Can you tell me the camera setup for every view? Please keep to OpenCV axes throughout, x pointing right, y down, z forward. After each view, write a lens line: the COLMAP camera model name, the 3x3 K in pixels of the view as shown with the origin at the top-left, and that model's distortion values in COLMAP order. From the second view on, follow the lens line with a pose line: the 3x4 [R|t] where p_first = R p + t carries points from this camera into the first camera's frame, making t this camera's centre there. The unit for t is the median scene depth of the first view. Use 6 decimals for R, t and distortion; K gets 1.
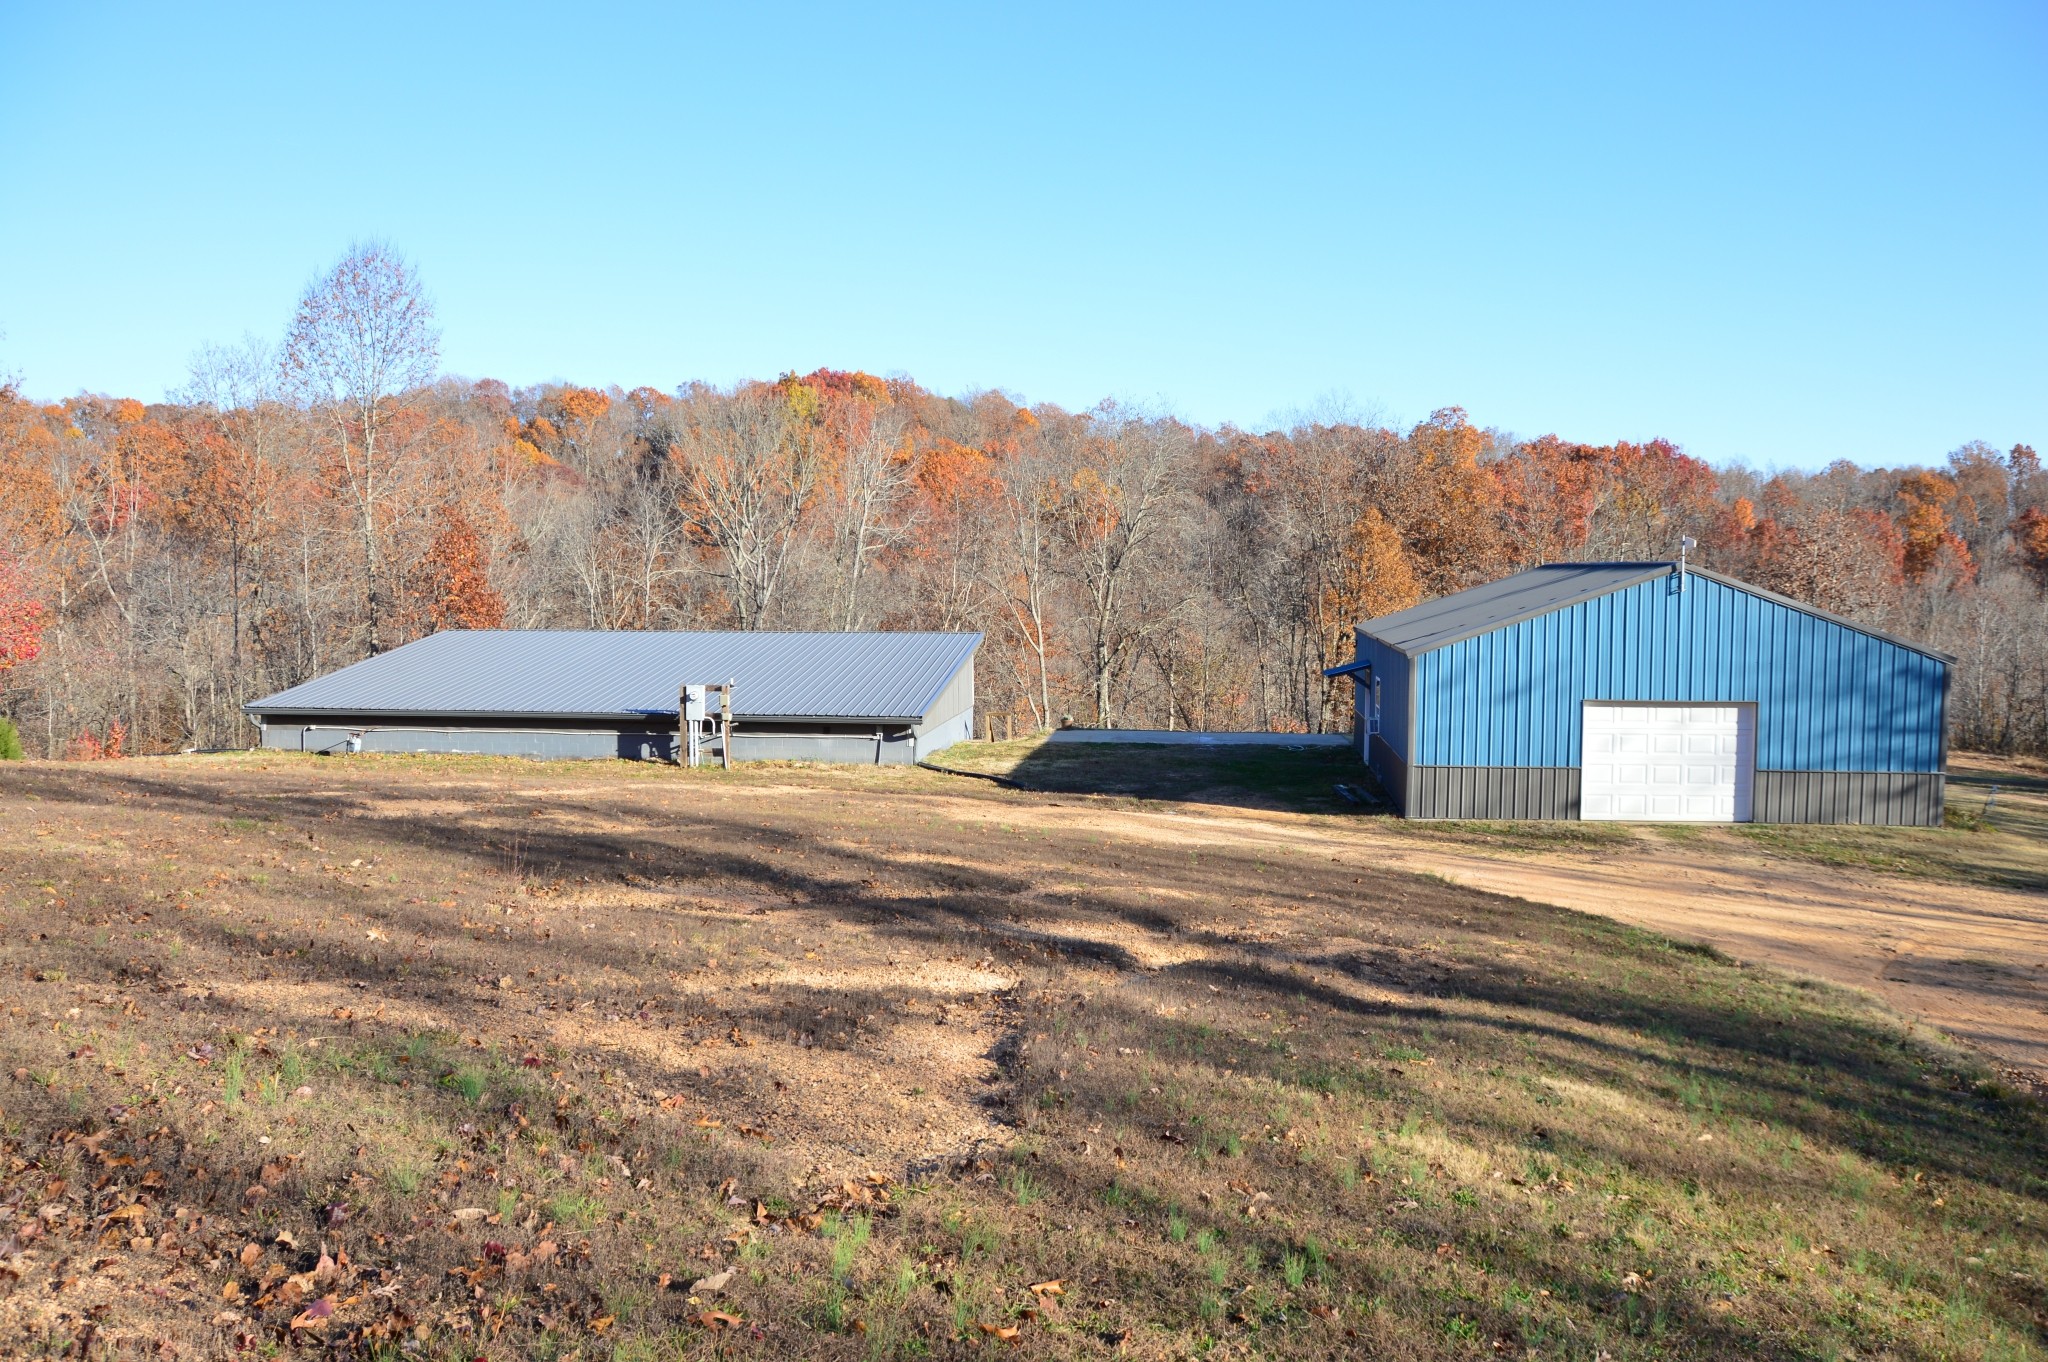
lens RADIAL K [[1658.1, 0, 1024.0], [0, 1658.1, 681.0], [0, 0, 1]] dist [-0.142318, 0.144628]
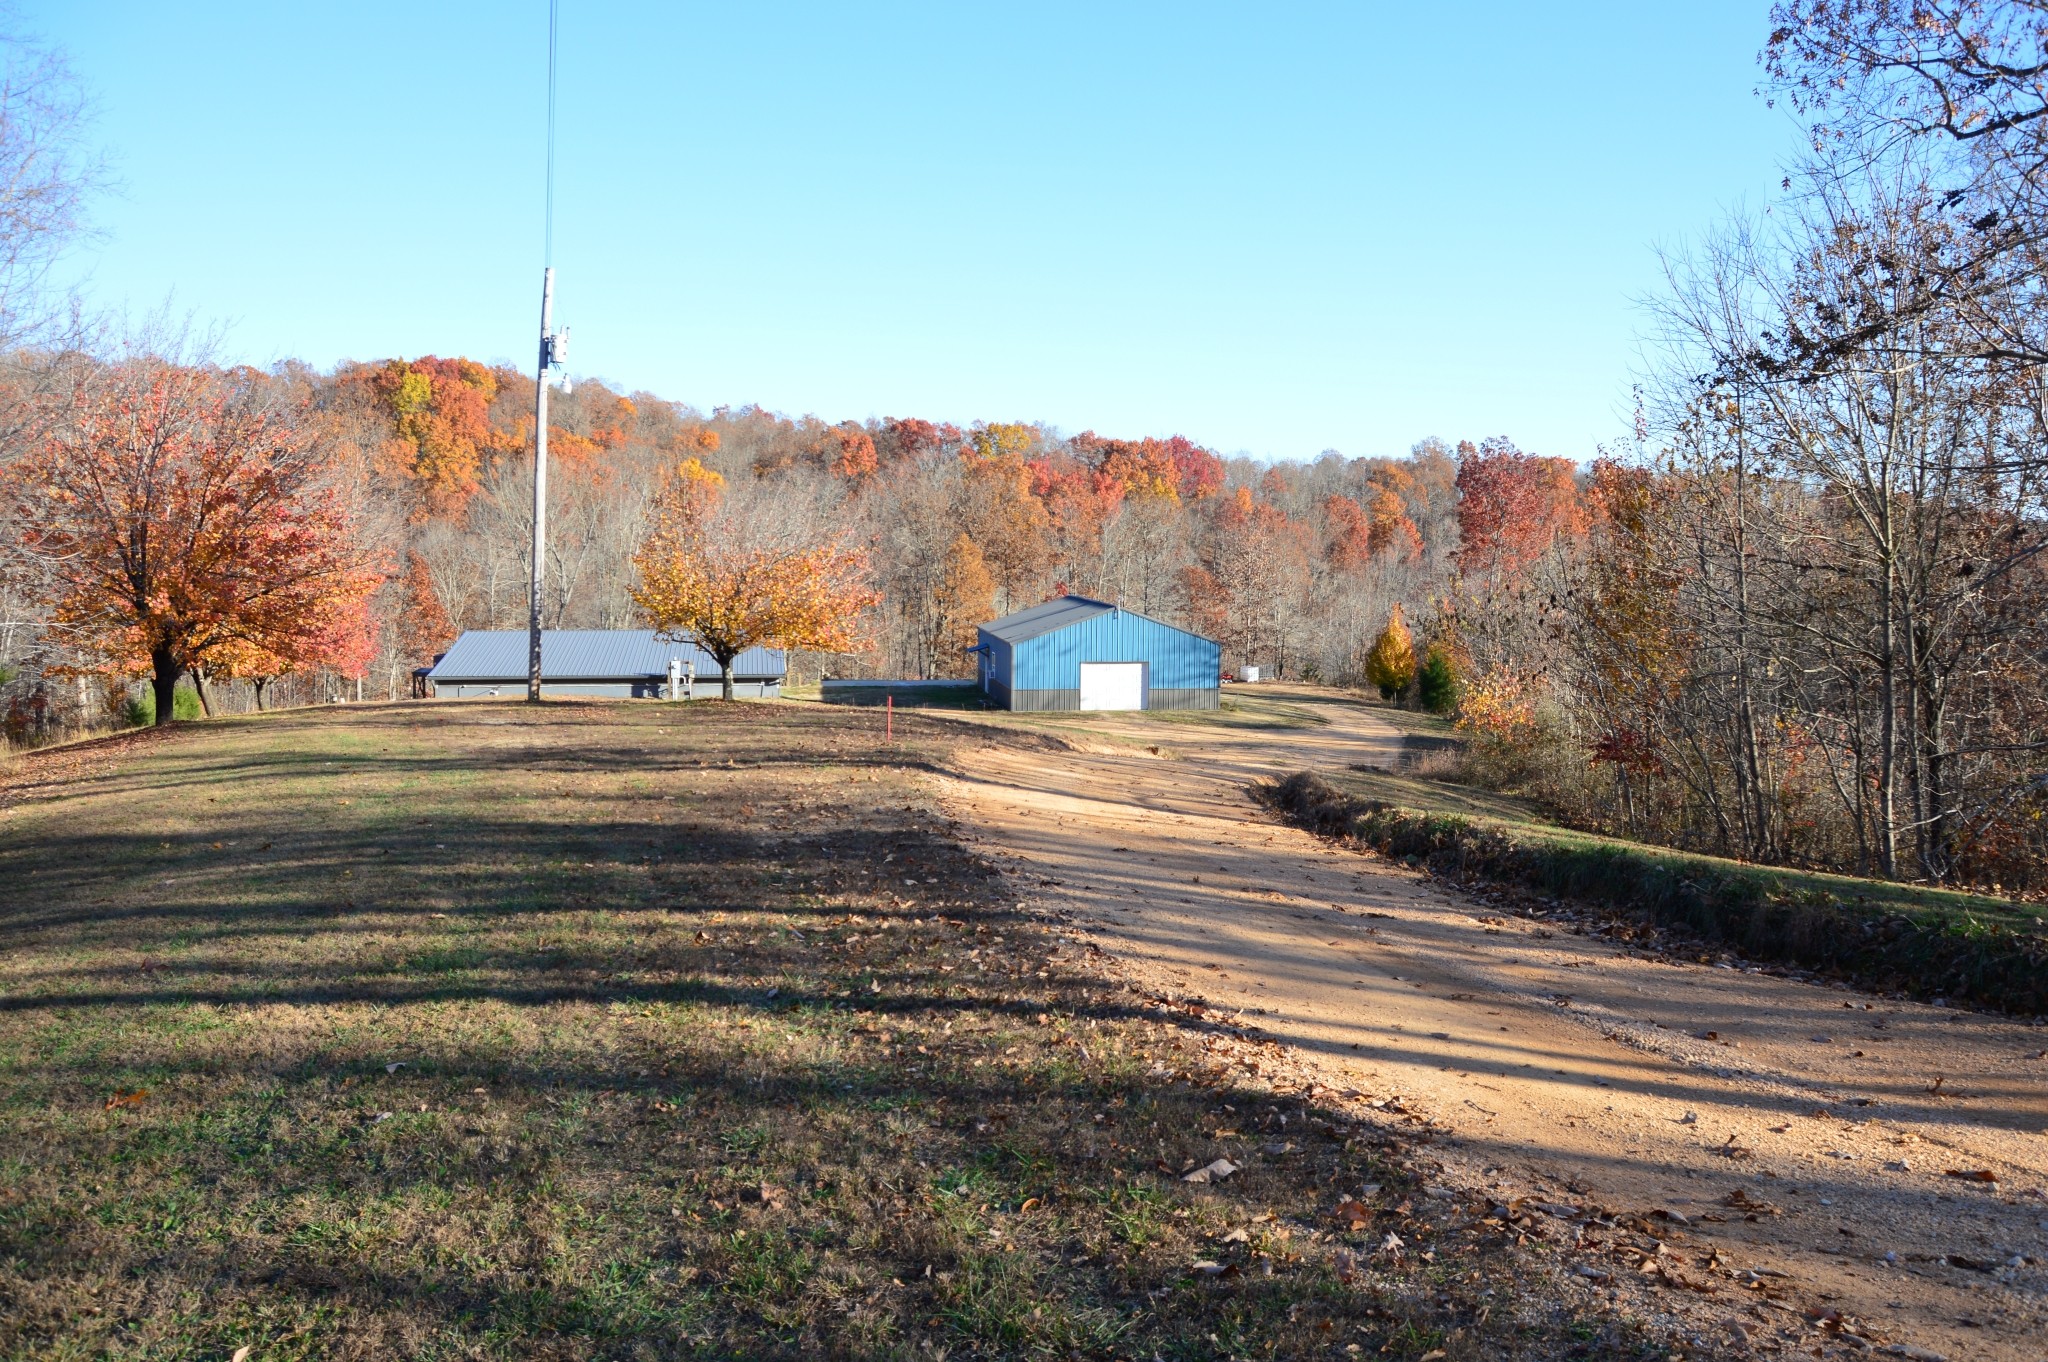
lens RADIAL K [[1658.1, 0, 1024.0], [0, 1658.1, 681.0], [0, 0, 1]] dist [-0.142318, 0.144628]
pose [[0.964253, -0.019811, 0.264242, -0.040647], [0.013352, 0.999567, 0.026218, -0.002602], [-0.264647, -0.021753, 0.964100, -0.140322]]
